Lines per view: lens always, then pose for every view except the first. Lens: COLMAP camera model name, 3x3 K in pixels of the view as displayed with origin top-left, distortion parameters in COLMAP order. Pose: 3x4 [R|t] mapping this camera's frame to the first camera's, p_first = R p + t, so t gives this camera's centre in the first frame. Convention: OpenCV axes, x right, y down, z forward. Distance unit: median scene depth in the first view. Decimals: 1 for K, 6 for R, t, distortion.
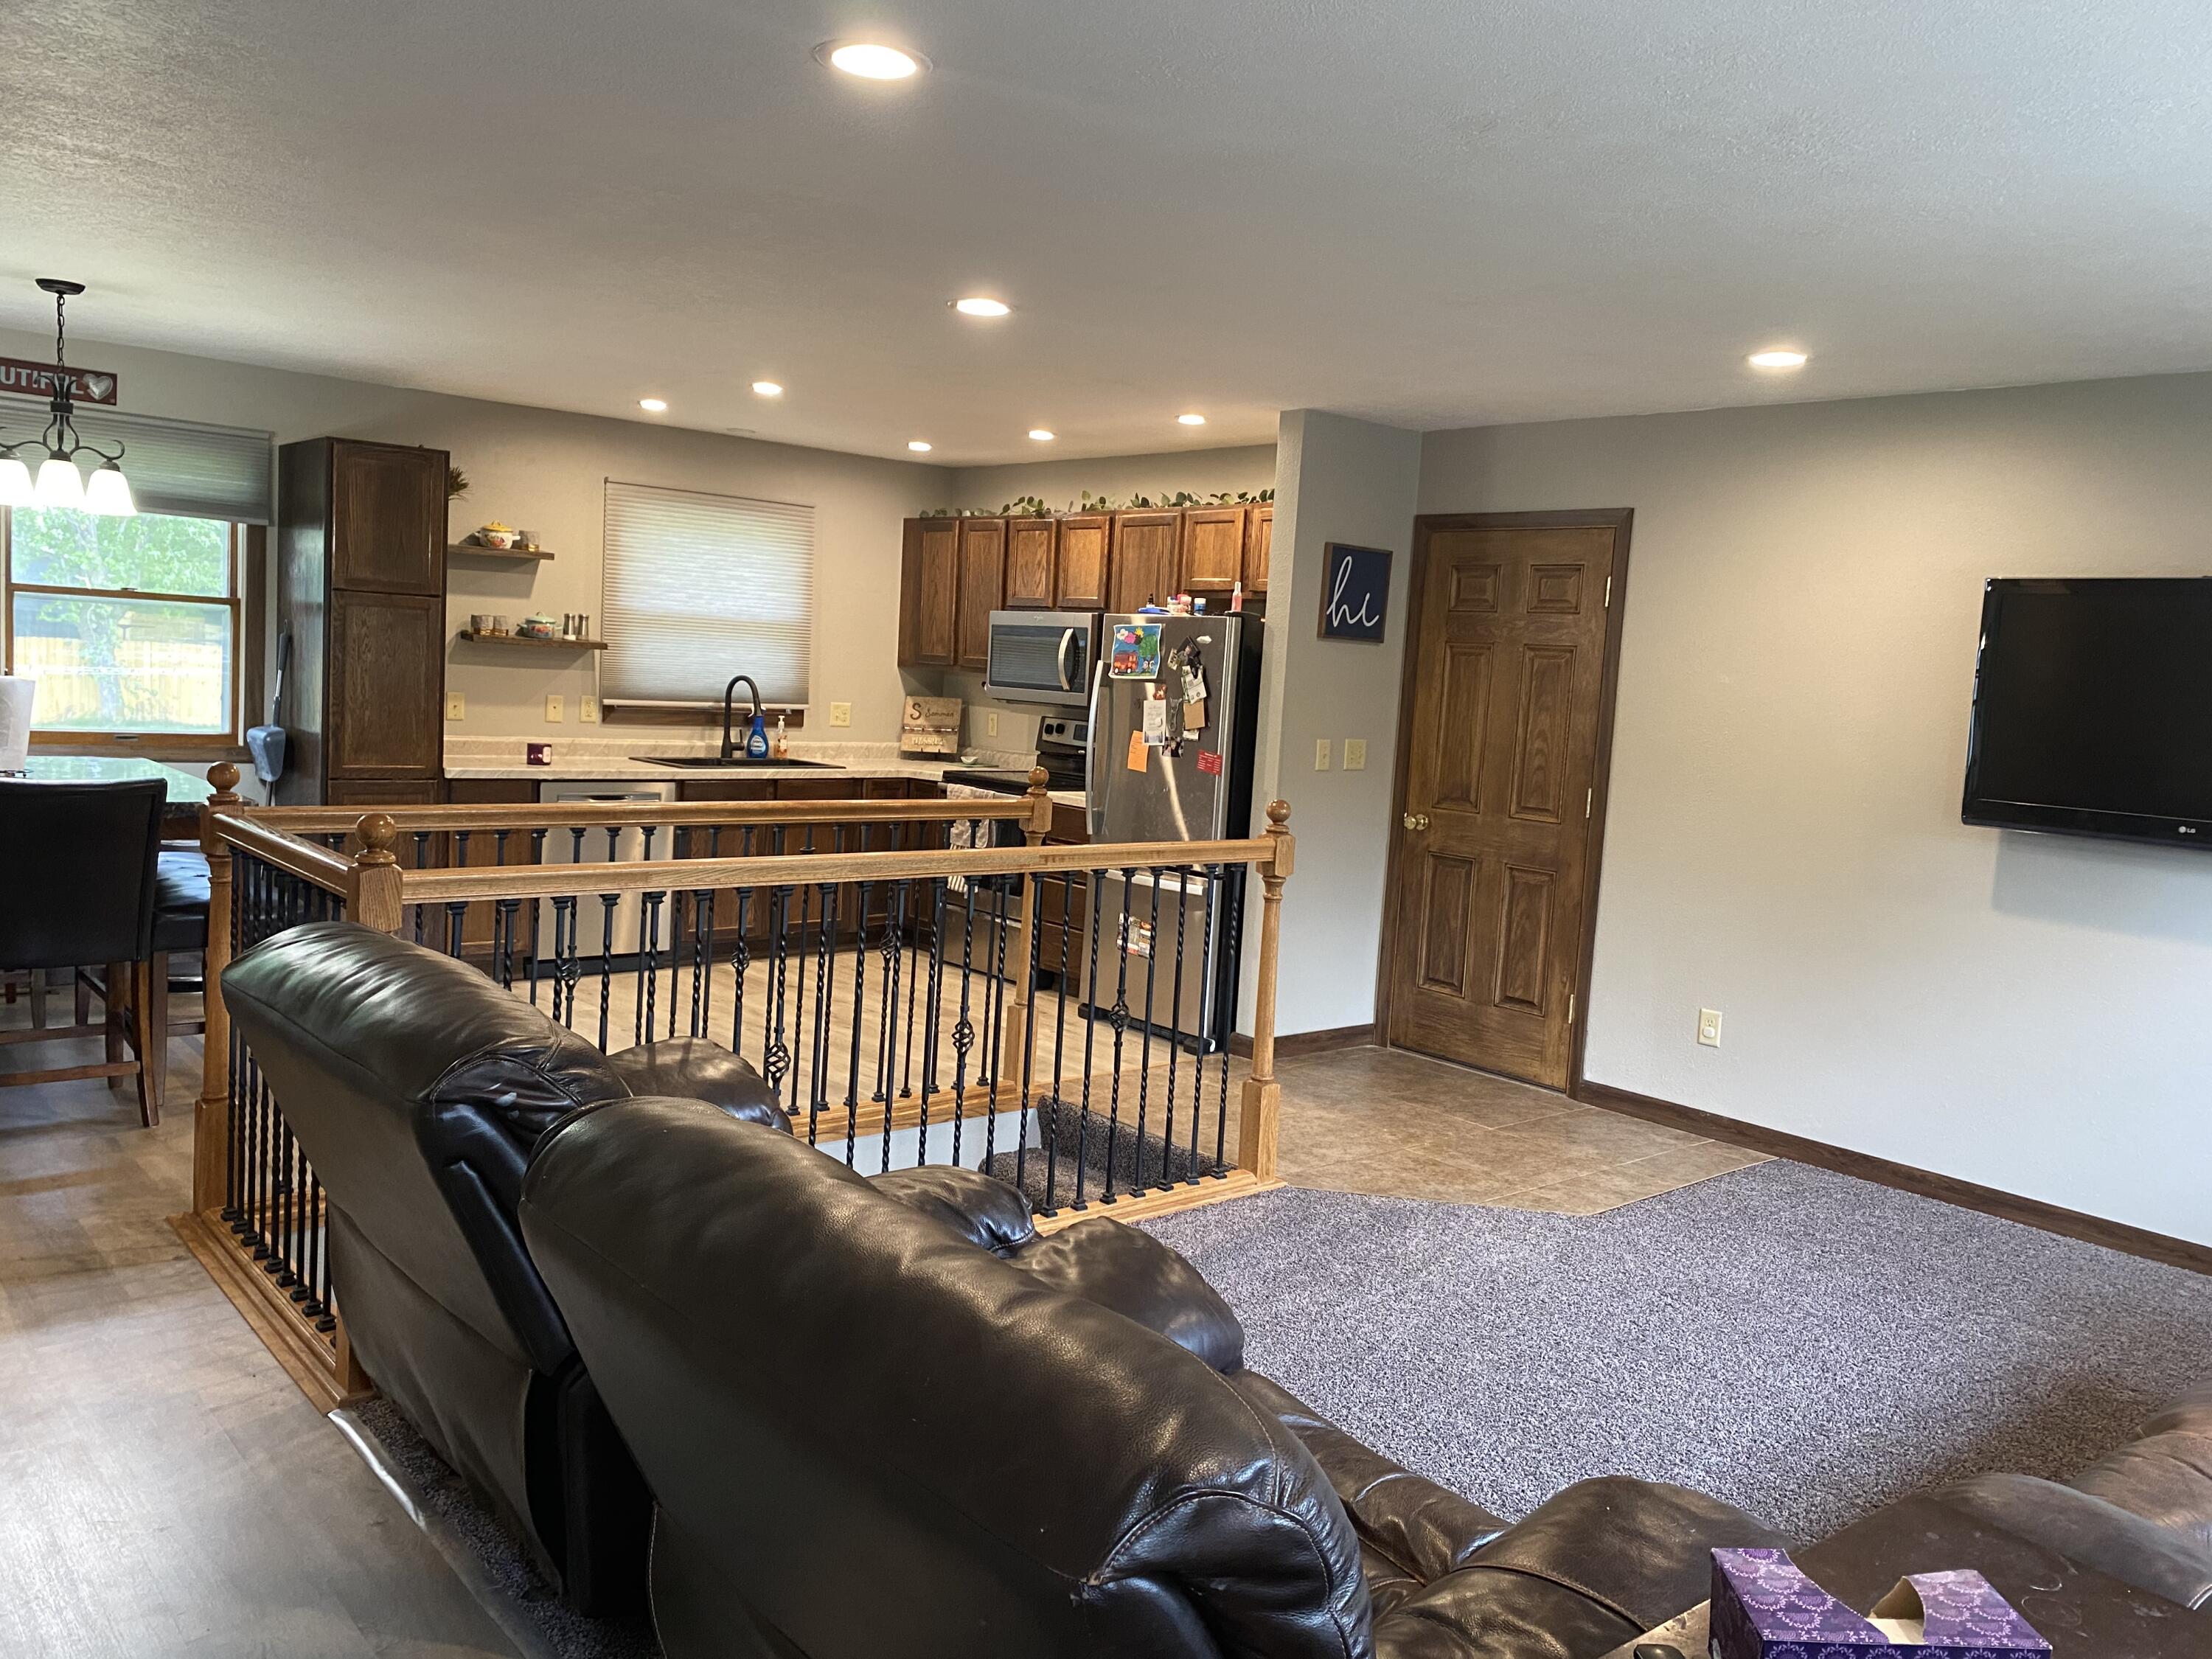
lens RADIAL K [[1691.9, 0, 1138.8], [0, 1691.9, 822.7], [0, 0, 1]] dist [0.051168, -0.055820]
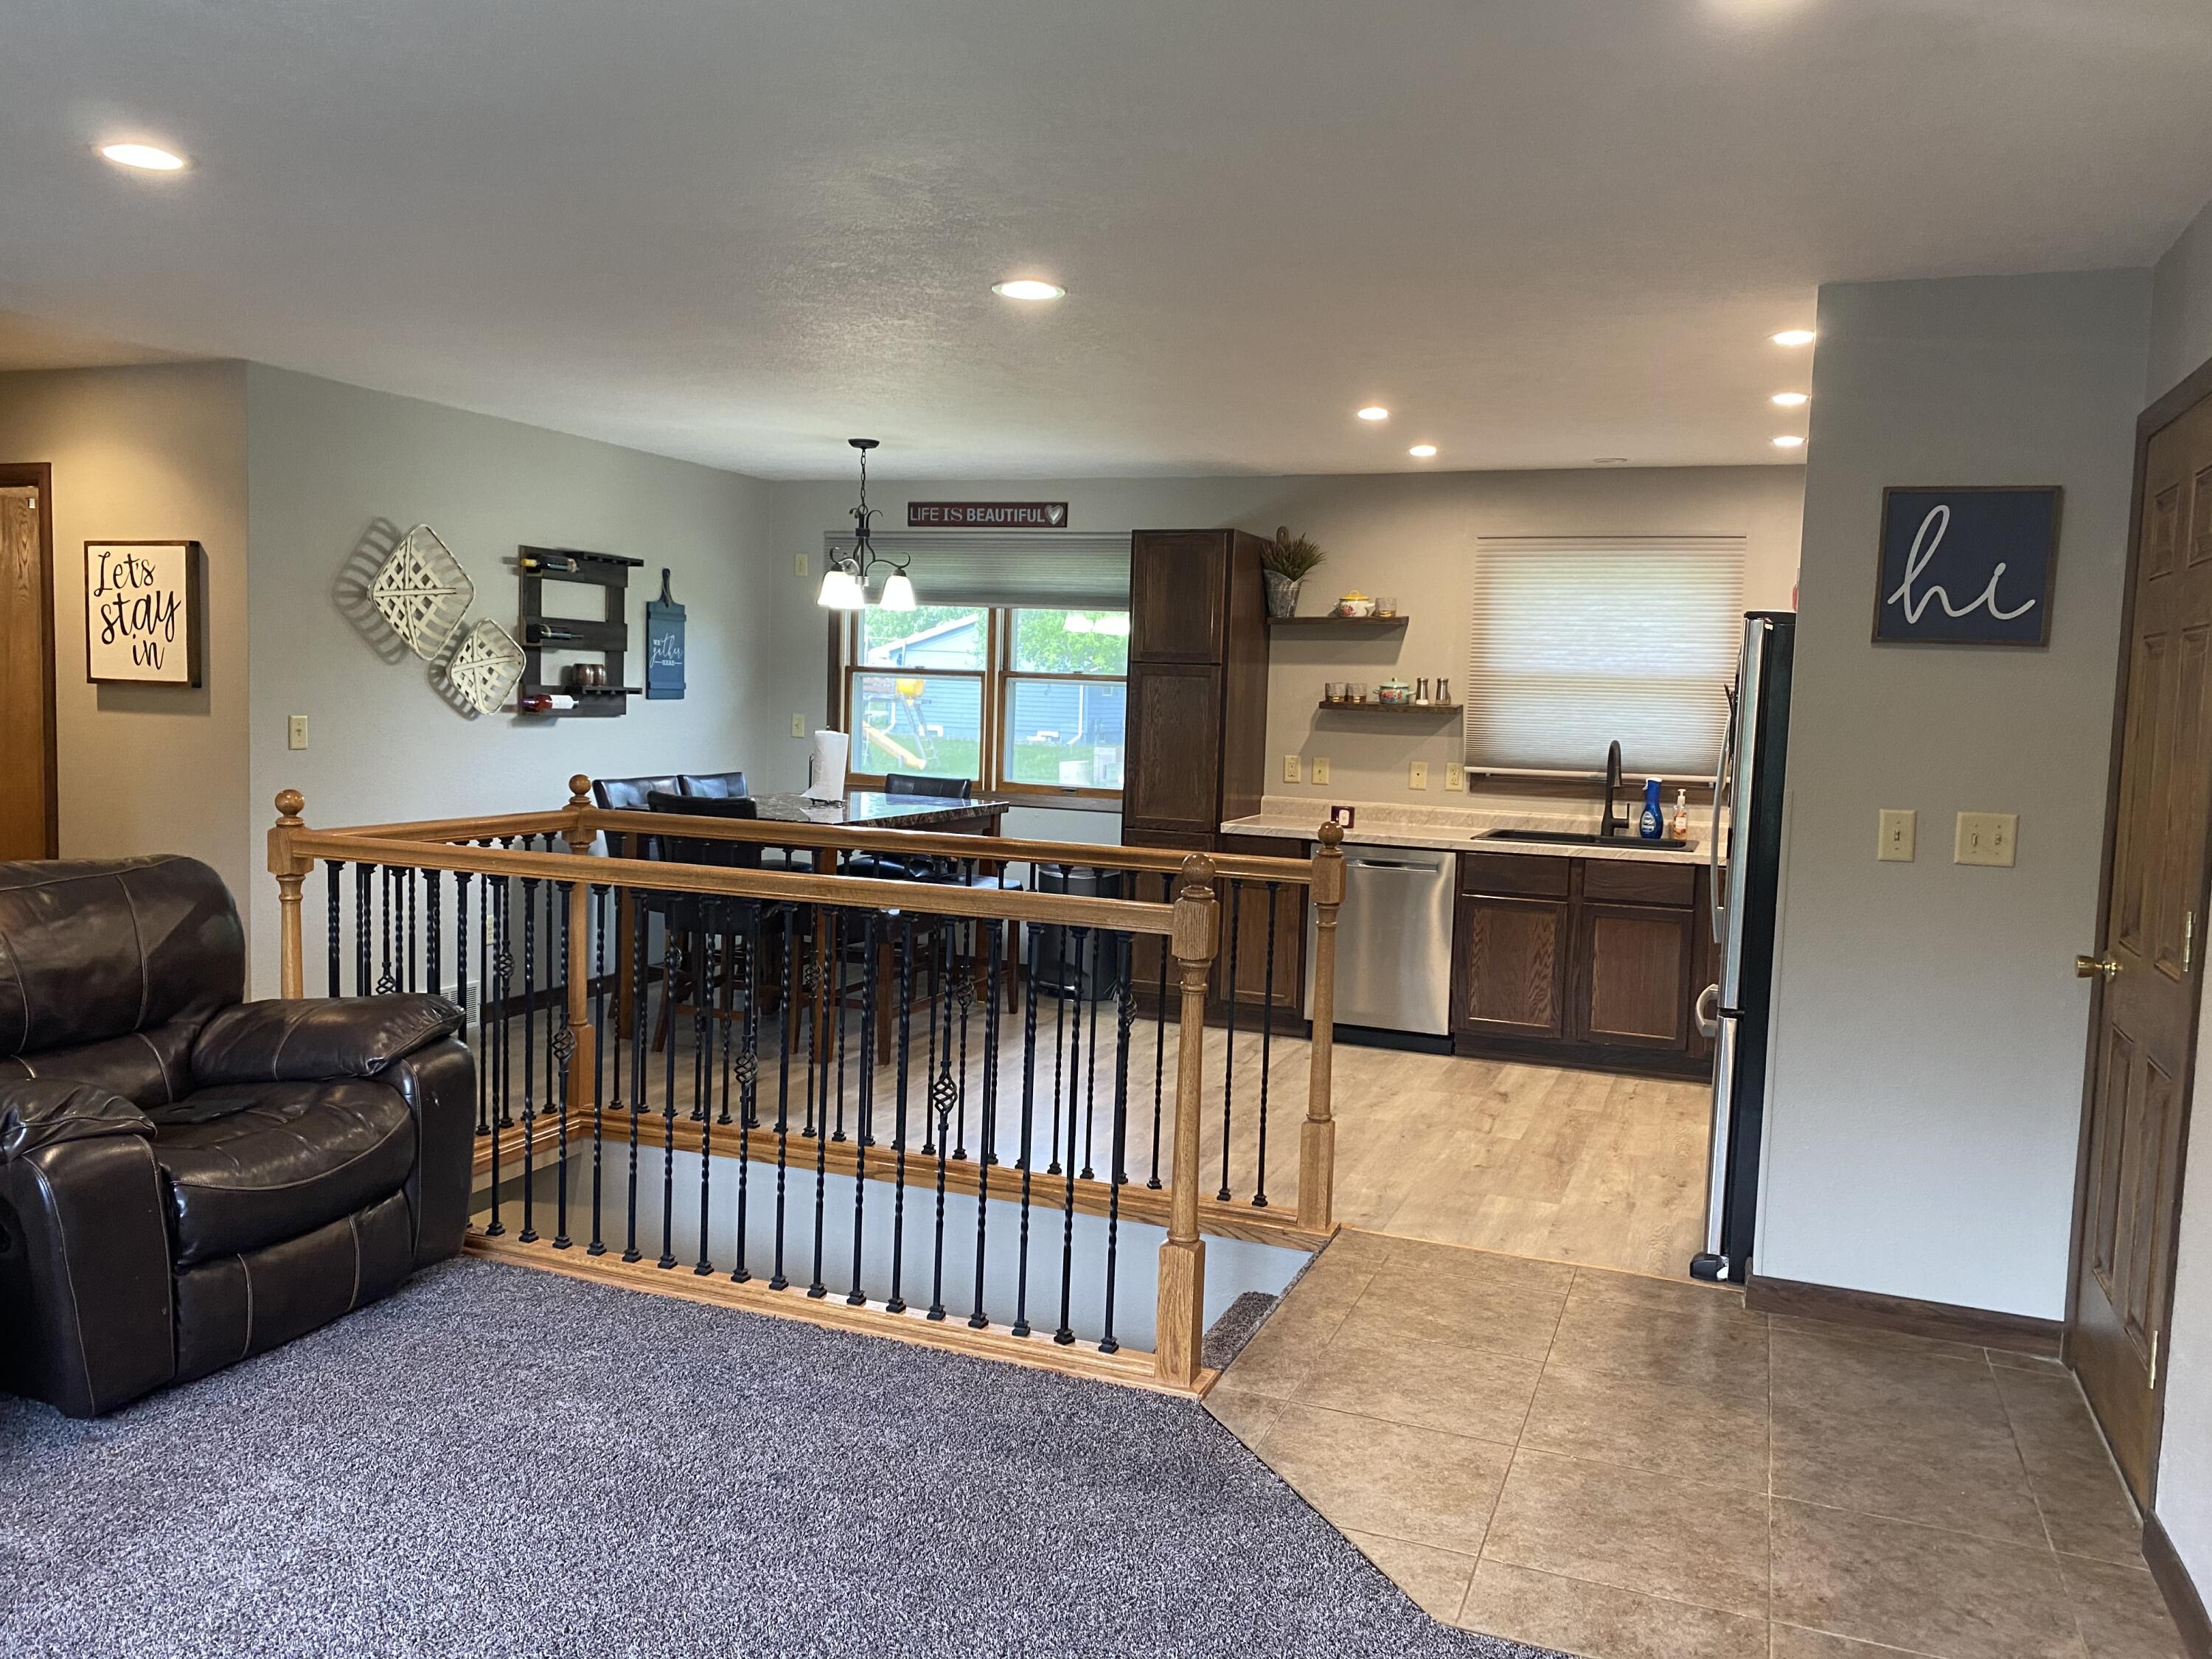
lens RADIAL K [[1691.9, 0, 1095.9], [0, 1691.9, 831.1], [0, 0, 1]] dist [0.051168, -0.055820]
pose [[0.453220, 0.030930, -0.890862, 0.477121], [-0.091076, 0.995774, -0.011761, -0.007247], [0.886734, 0.086467, 0.454122, 0.424186]]
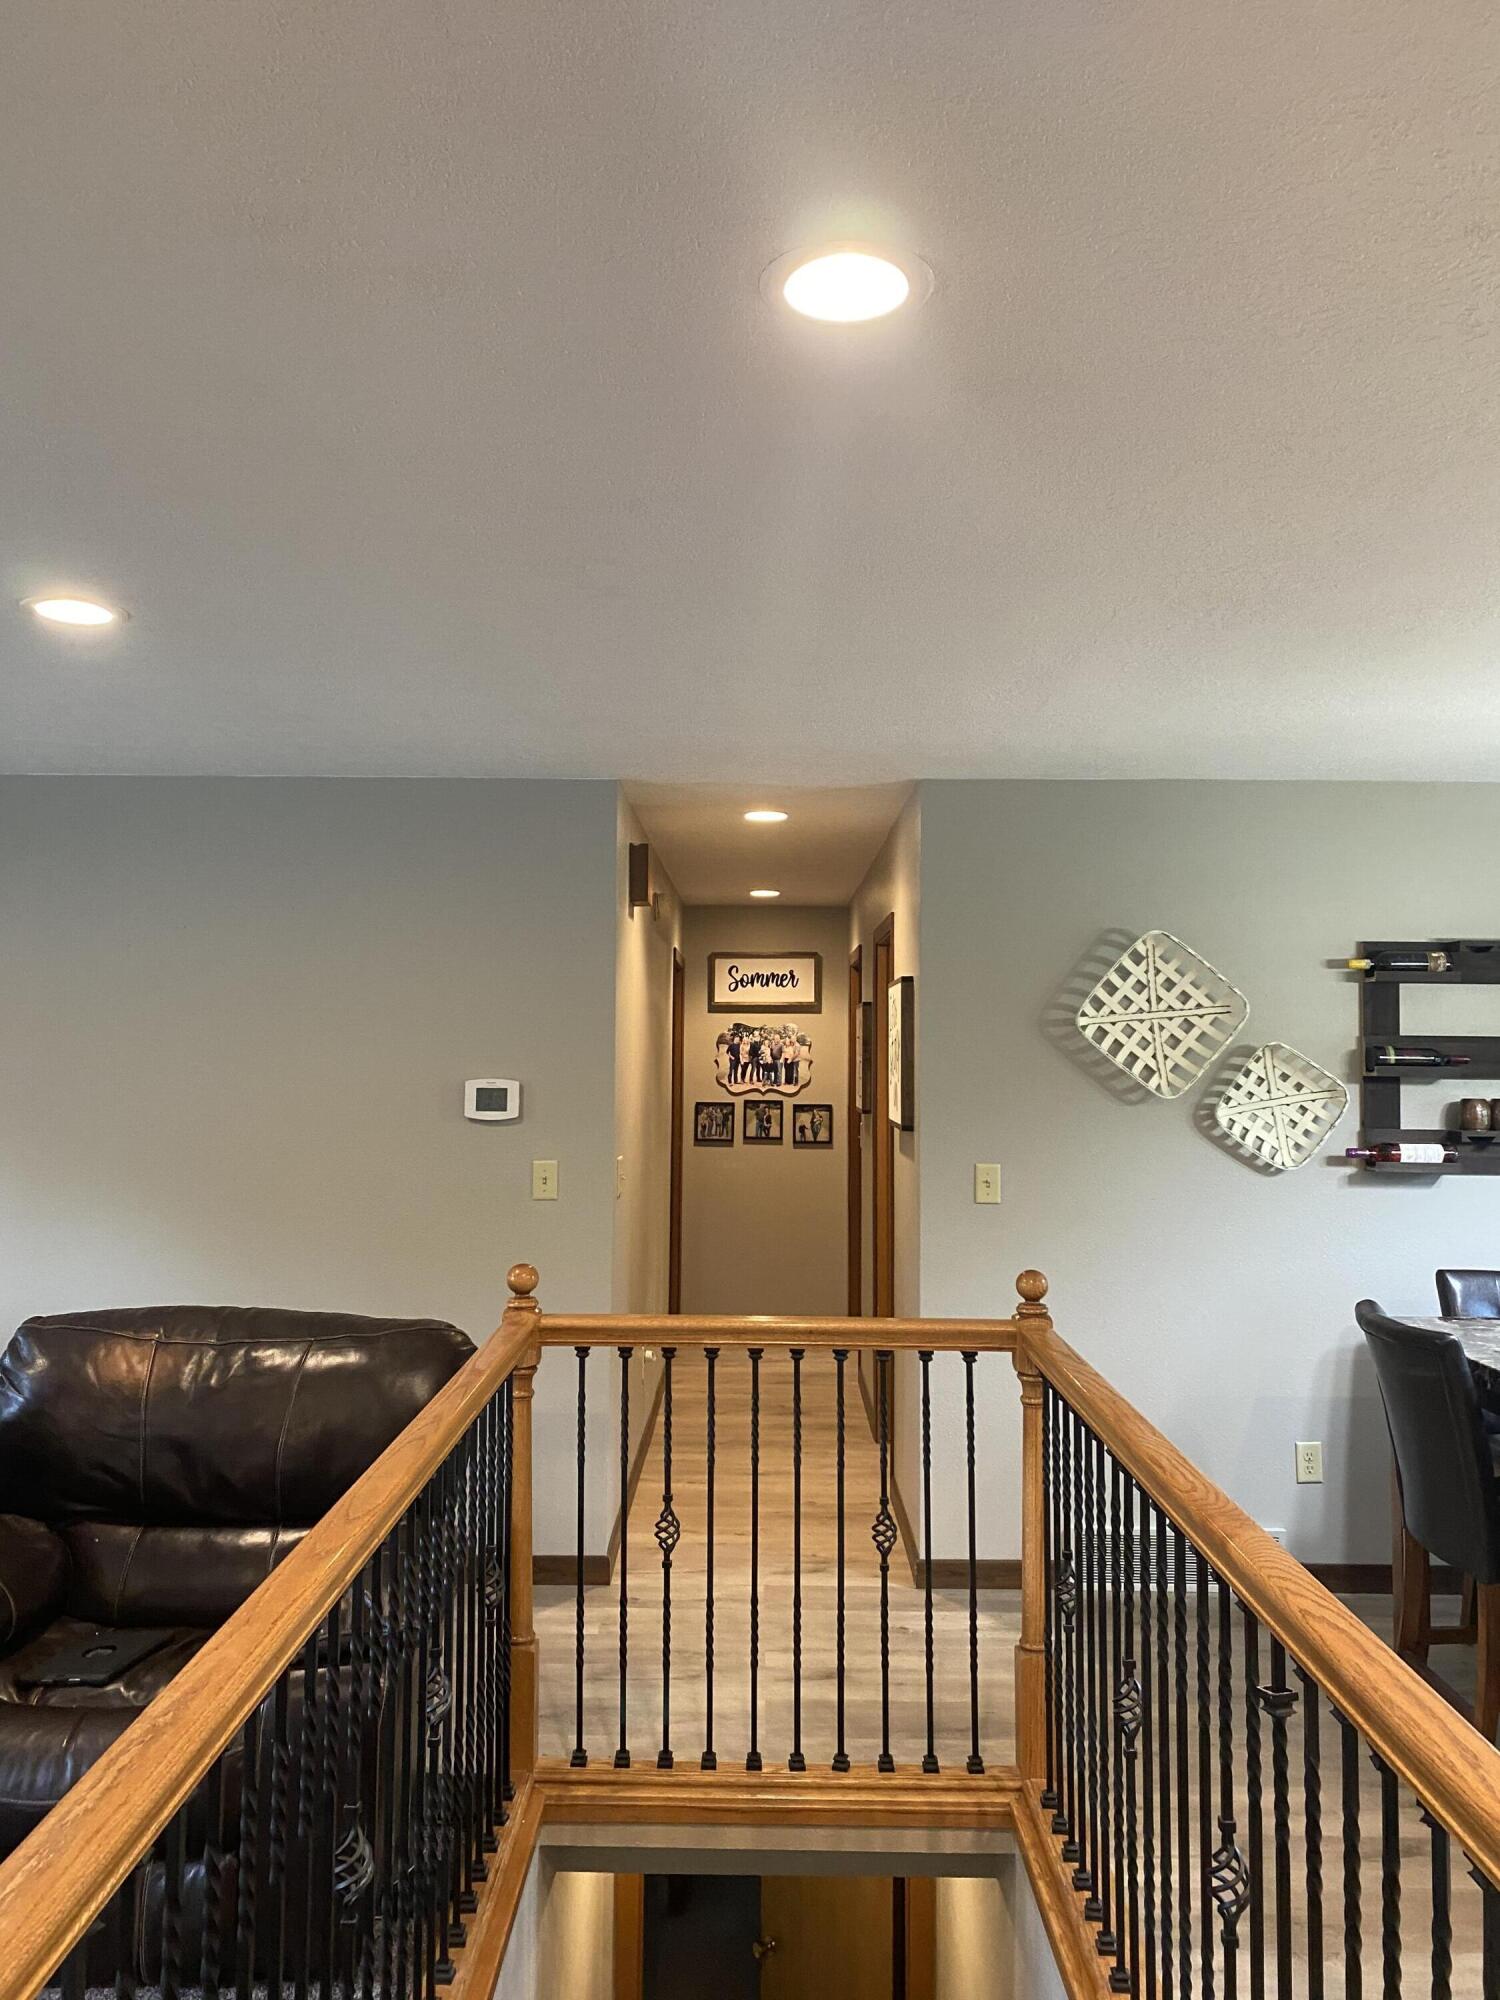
lens RADIAL K [[1529.8, 0, 746.6], [0, 1529.8, 993.7], [0, 0, 1]] dist [0.051168, -0.055820]
pose [[-0.669815, -0.093126, -0.736665, 0.102900], [-0.119029, 0.992741, -0.017271, -0.088171], [0.732925, 0.076117, -0.676038, 0.818917]]
